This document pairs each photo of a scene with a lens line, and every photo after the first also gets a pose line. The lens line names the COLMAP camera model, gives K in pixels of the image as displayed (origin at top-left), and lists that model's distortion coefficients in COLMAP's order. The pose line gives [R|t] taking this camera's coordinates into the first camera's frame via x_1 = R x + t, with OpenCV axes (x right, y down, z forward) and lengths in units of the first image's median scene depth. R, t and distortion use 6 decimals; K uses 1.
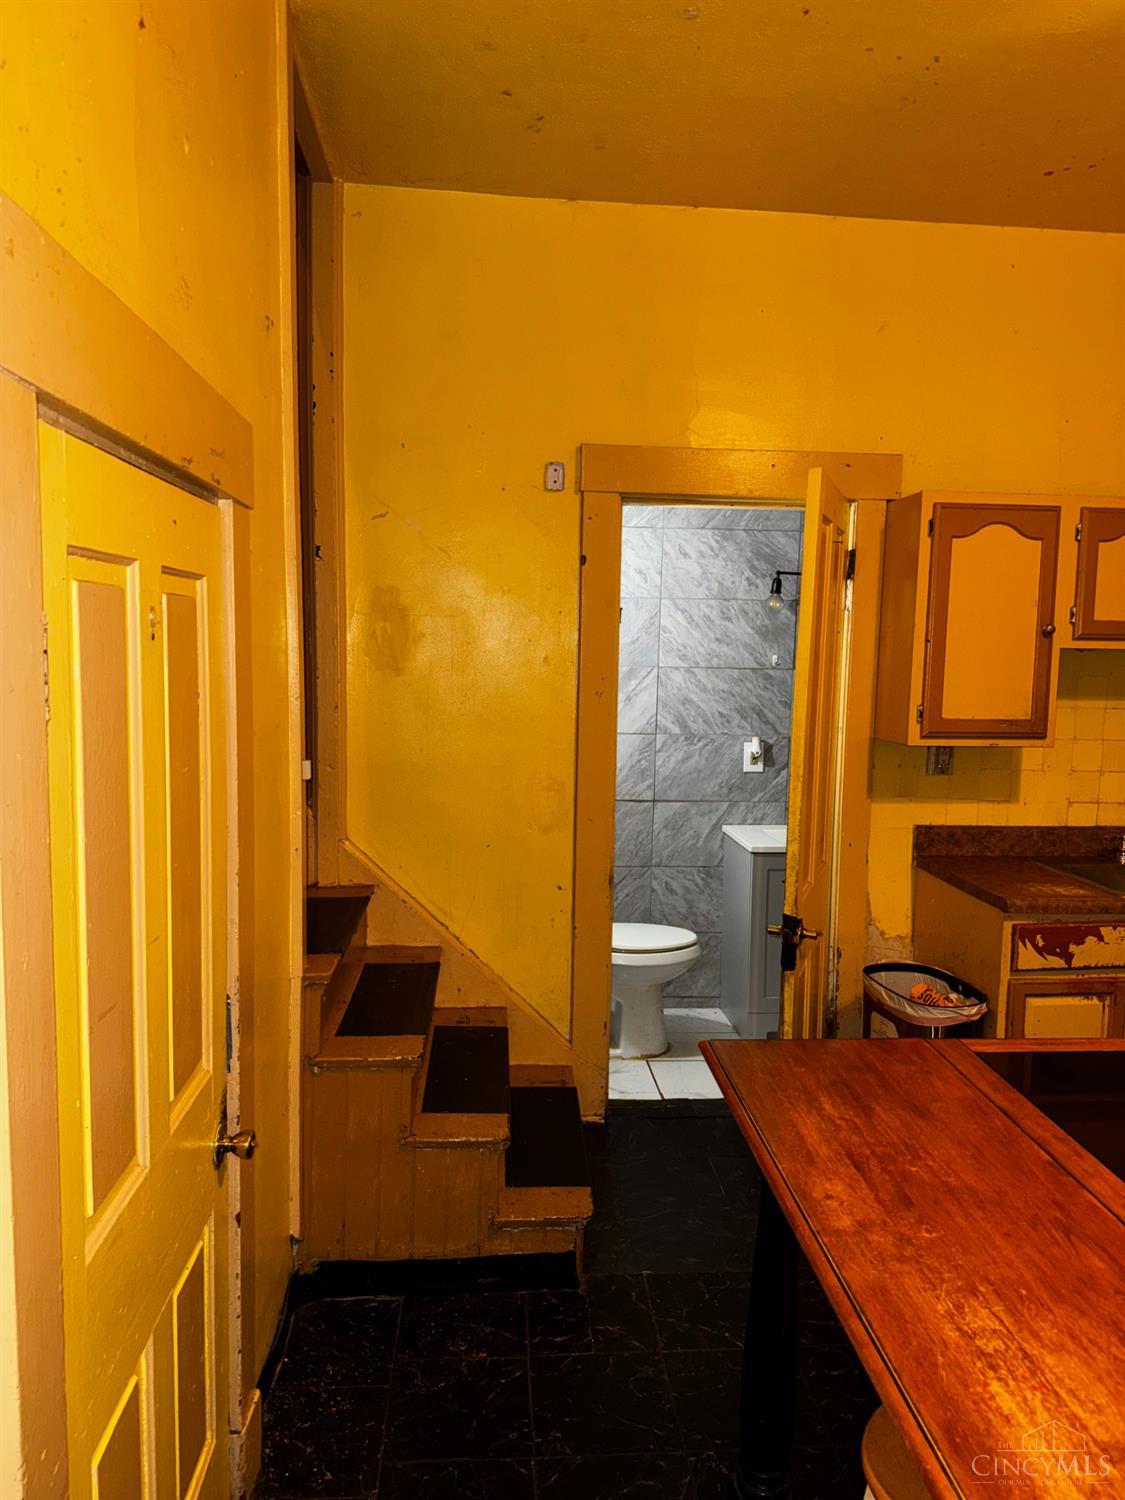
lens RADIAL K [[1066.5, 0, 562.5], [0, 1066.5, 750.0], [0, 0, 1]] dist [0.041364, -0.051496]
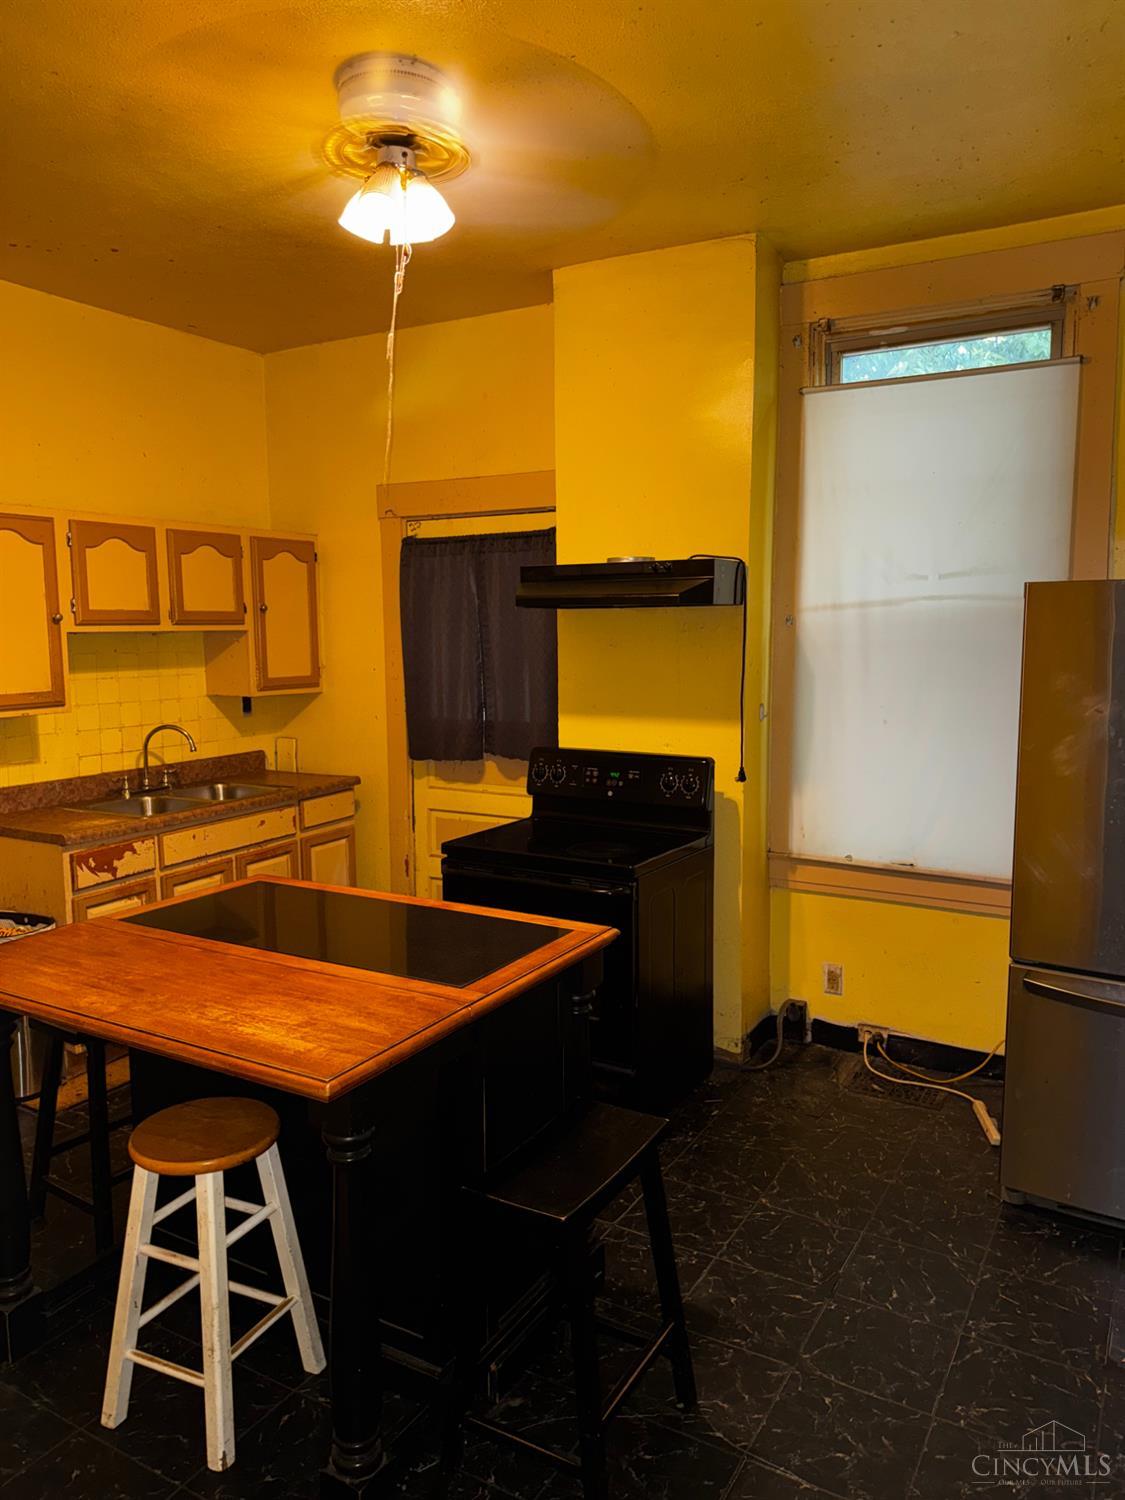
lens RADIAL K [[1049.6, 0, 570.1], [0, 1049.6, 752.4], [0, 0, 1]] dist [0.107821, -0.176732]
pose [[0.564424, -0.119877, 0.816734, -0.251294], [0.099586, 0.992062, 0.076789, 0.007045], [-0.819456, 0.037994, 0.571882, -0.193039]]
